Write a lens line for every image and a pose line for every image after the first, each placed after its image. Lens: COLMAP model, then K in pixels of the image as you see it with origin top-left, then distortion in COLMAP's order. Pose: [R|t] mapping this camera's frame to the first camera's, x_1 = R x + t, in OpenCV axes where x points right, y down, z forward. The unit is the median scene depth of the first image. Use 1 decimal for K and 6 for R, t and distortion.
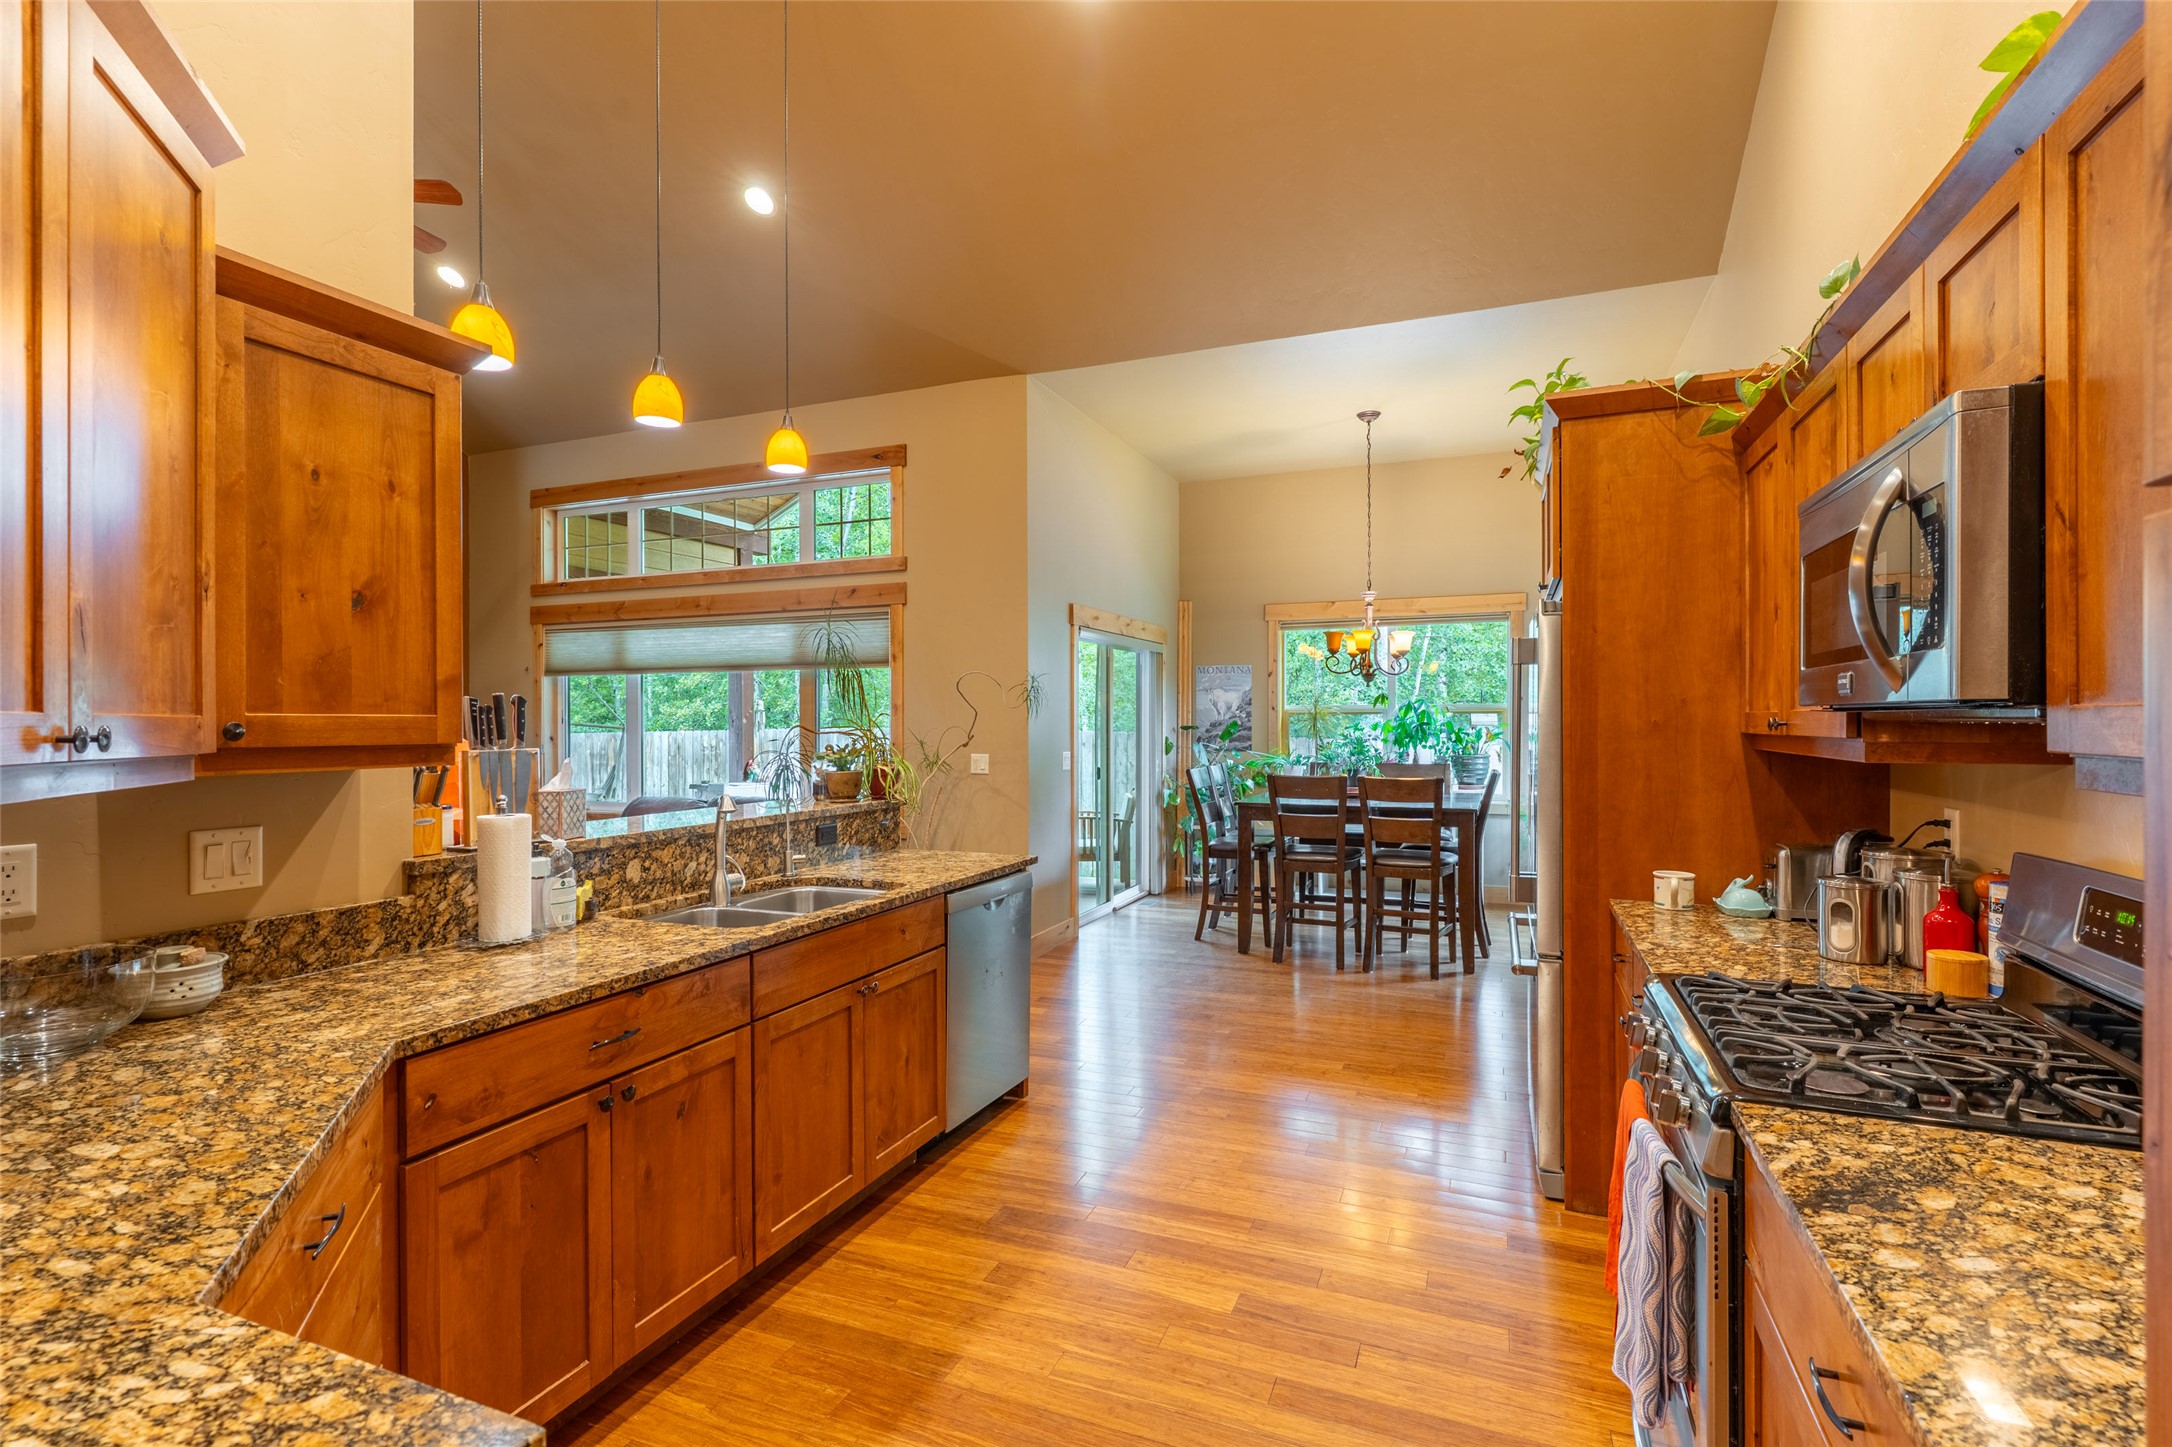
lens RADIAL K [[1028.6, 0, 1083.0], [0, 1028.6, 724.8], [0, 0, 1]] dist [0.003858, -0.000848]
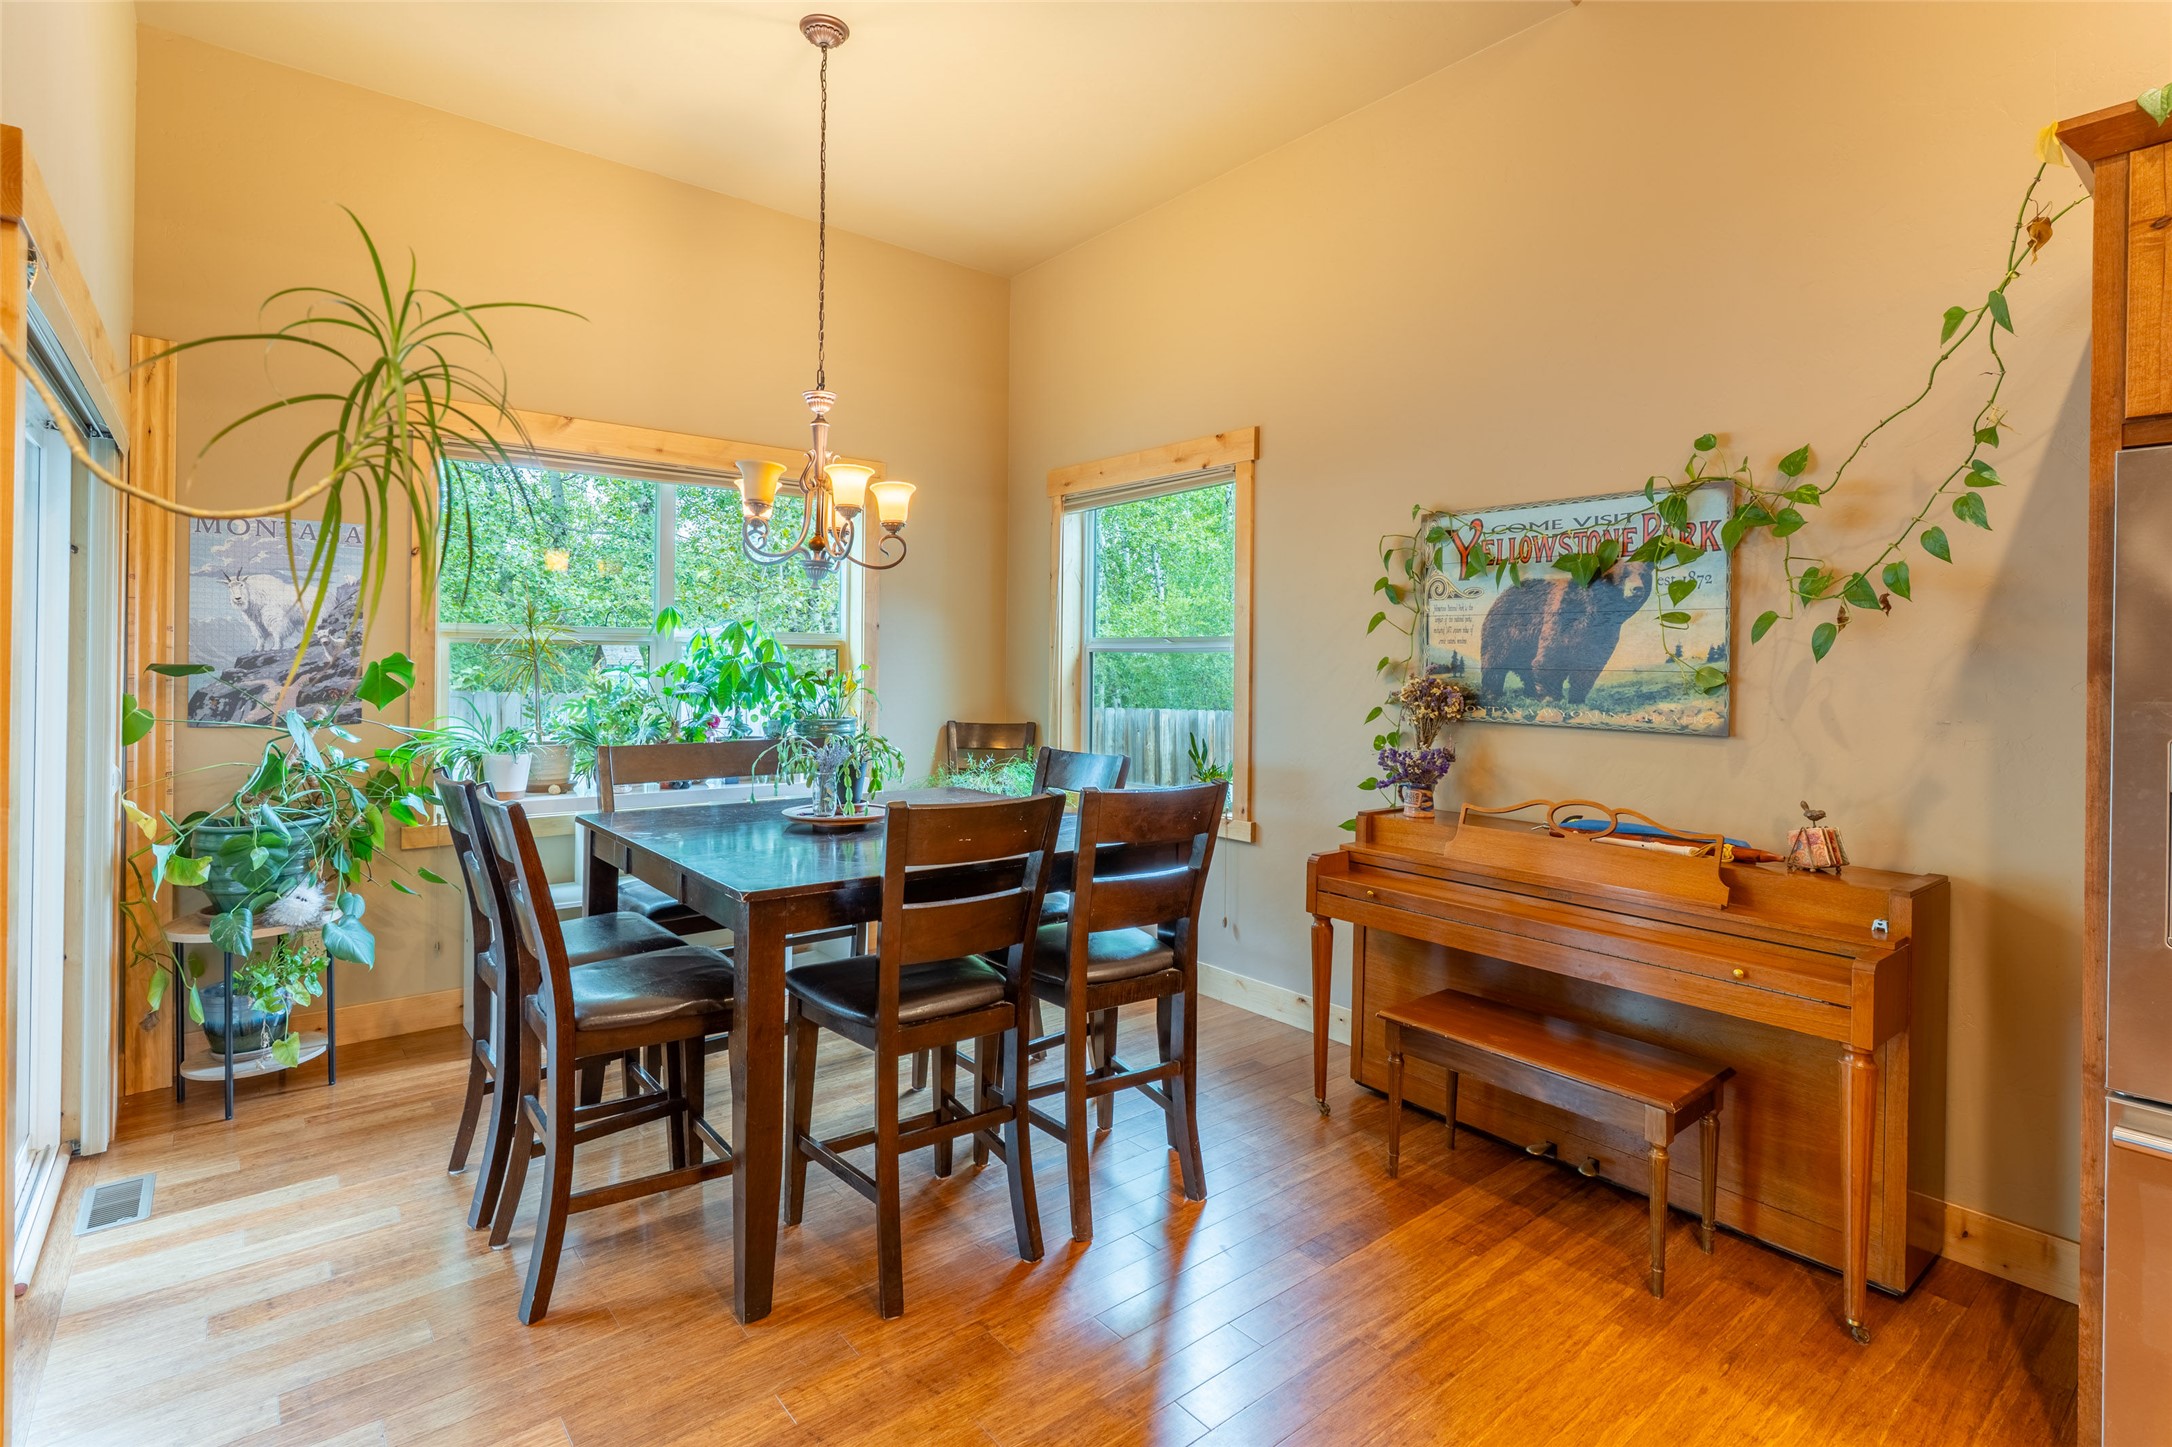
lens RADIAL K [[1028.6, 0, 1085.0], [0, 1028.6, 661.8], [0, 0, 1]] dist [0.003858, -0.000848]
pose [[0.475823, 0.011196, 0.879470, -0.088071], [-0.010414, 0.999921, -0.007095, -0.001340], [-0.879479, -0.005783, 0.475902, 0.659837]]
